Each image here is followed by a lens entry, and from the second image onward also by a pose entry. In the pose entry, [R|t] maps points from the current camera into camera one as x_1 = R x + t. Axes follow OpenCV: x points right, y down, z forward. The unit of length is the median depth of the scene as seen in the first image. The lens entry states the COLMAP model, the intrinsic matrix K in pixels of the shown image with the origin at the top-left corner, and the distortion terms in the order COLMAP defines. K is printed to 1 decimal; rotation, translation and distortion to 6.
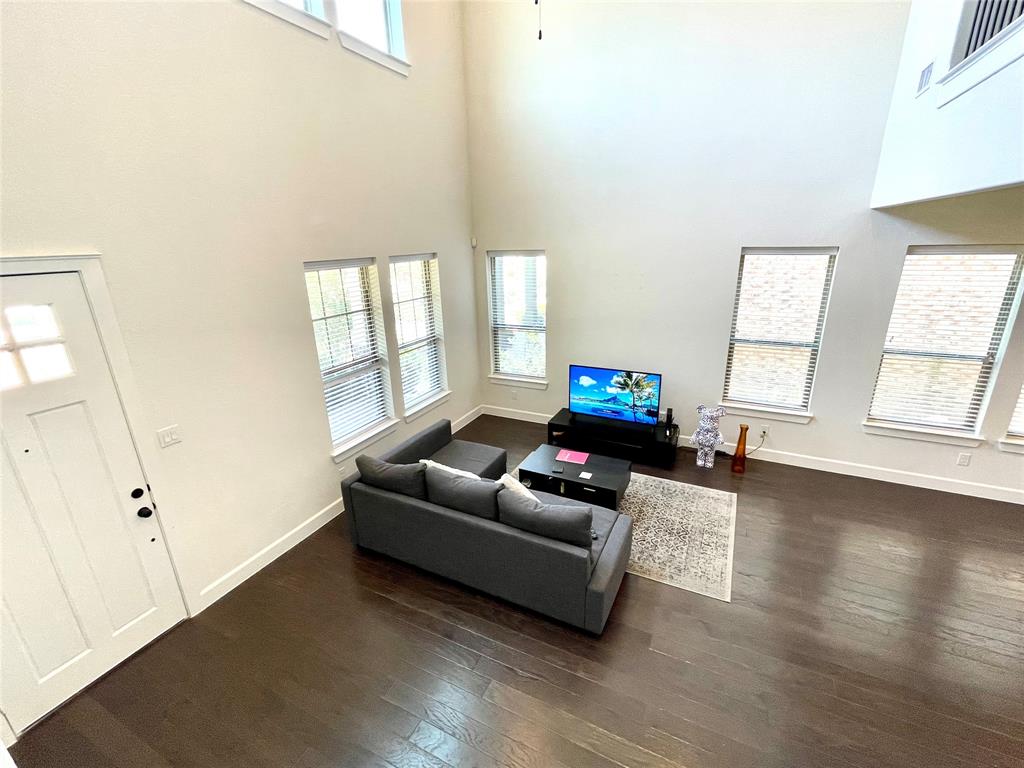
lens RADIAL K [[442.3, 0, 512.0], [0, 442.3, 384.0], [0, 0, 1]] dist [-0.000636, -0.000081]
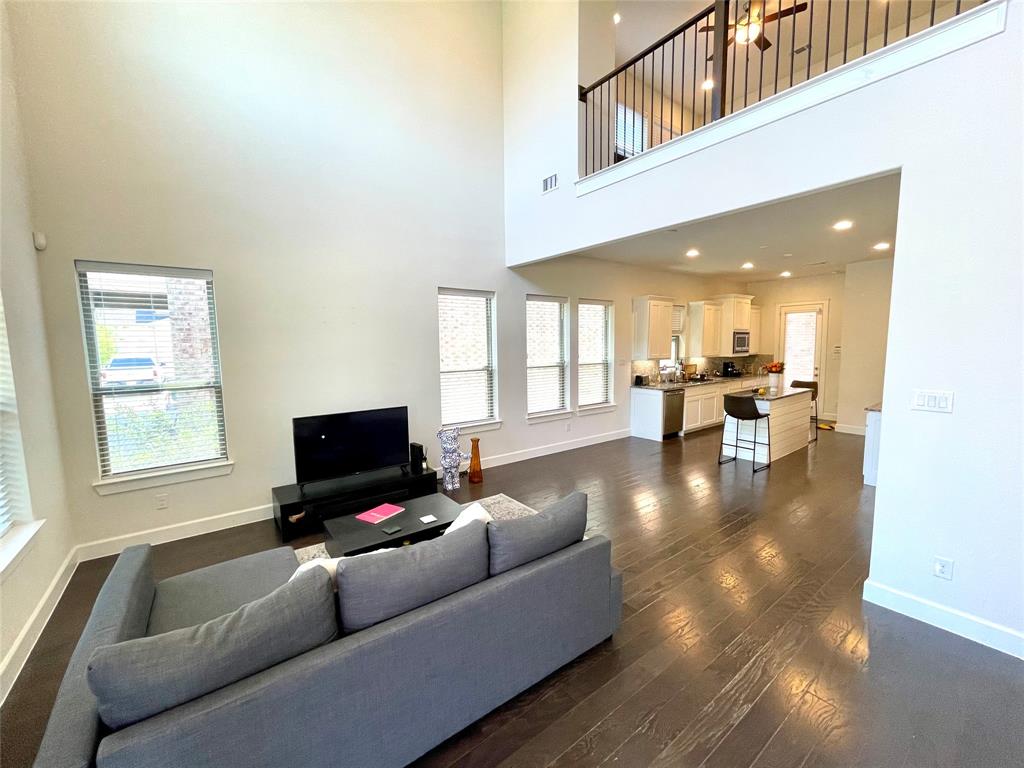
lens RADIAL K [[415.3, 0, 512.0], [0, 415.3, 384.0], [0, 0, 1]] dist [0.000165, -0.000071]
pose [[0.449517, -0.072313, 0.890340, -0.361678], [0.277329, 0.958763, -0.062148, 0.052448], [-0.849131, 0.274853, 0.451035, 0.402317]]
